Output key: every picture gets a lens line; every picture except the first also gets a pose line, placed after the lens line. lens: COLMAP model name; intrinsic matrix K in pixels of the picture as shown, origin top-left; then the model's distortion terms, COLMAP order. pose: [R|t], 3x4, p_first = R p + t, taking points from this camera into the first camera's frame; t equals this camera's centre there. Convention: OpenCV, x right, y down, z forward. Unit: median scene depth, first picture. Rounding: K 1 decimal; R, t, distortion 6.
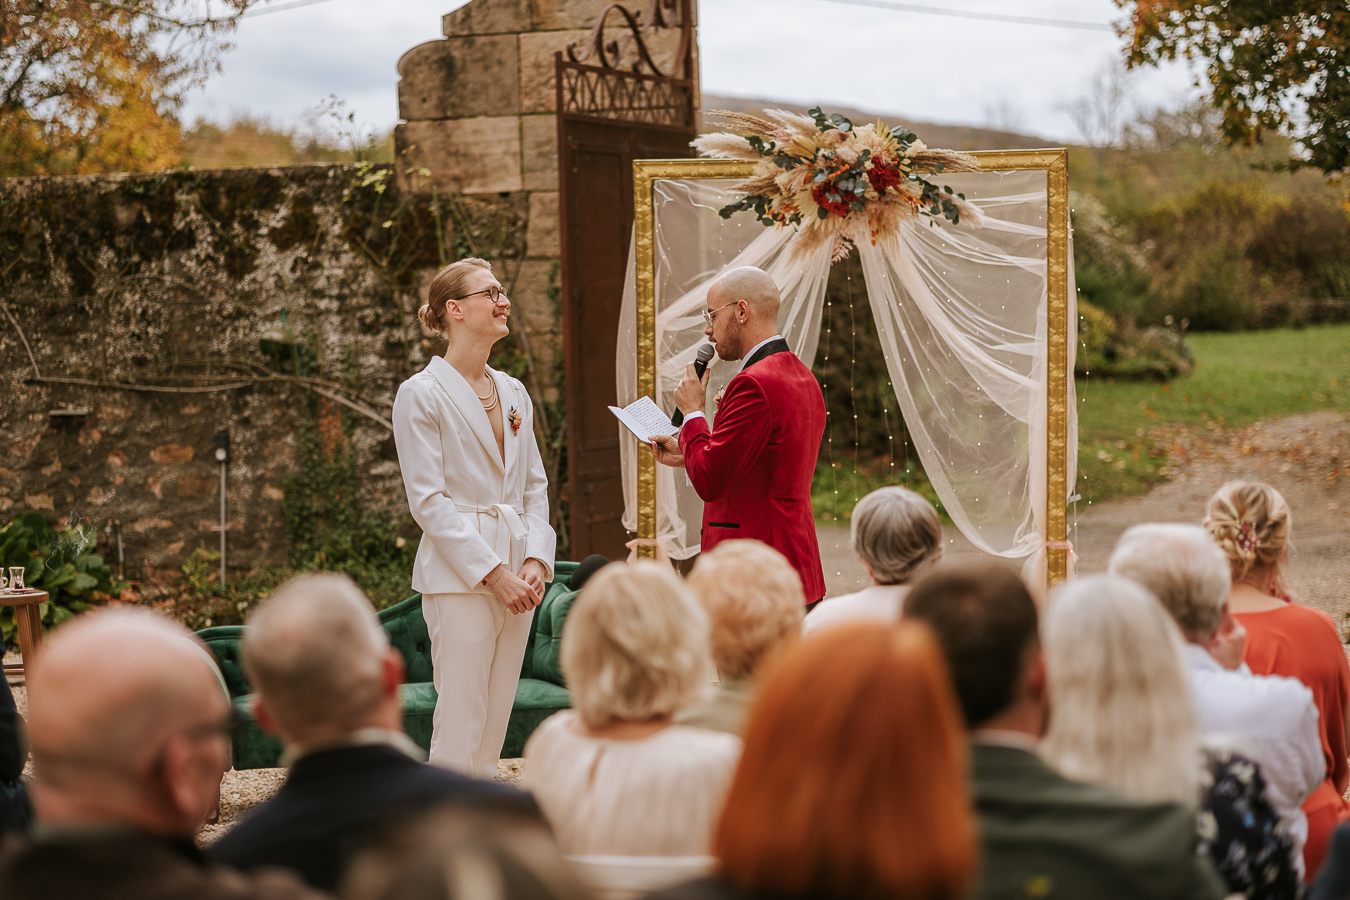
lens RADIAL K [[3289.6, 0, 675.0], [0, 3289.6, 450.0], [0, 0, 1]] dist [-0.033330, 0.444141]
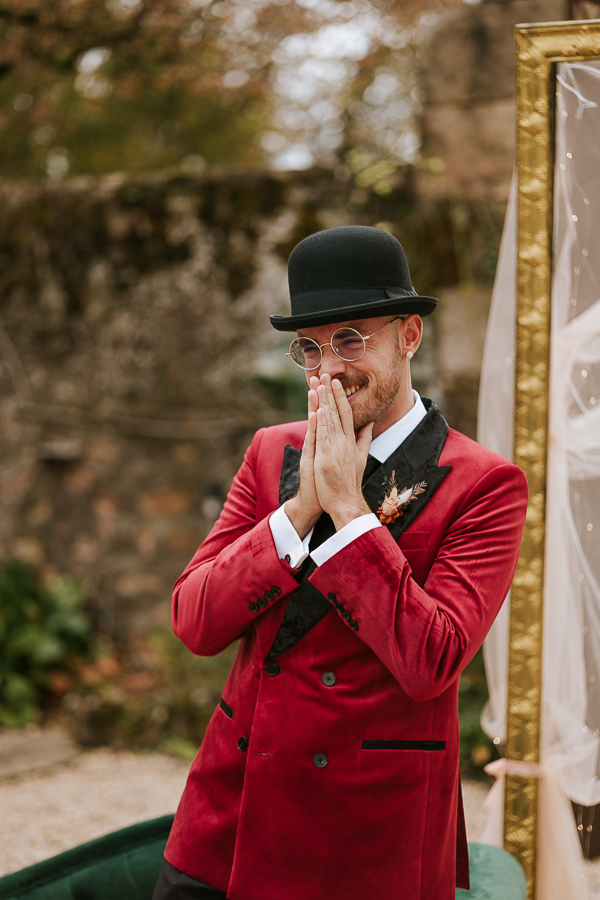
lens RADIAL K [[2193.1, 0, 300.0], [0, 2193.1, 450.0], [0, 0, 1]] dist [-0.033330, 0.444141]
pose [[0.963052, 0.038695, -0.266523, 0.047491], [-0.040053, 0.999197, 0.000340, -0.020678], [0.266322, 0.010348, 0.963829, 0.653214]]
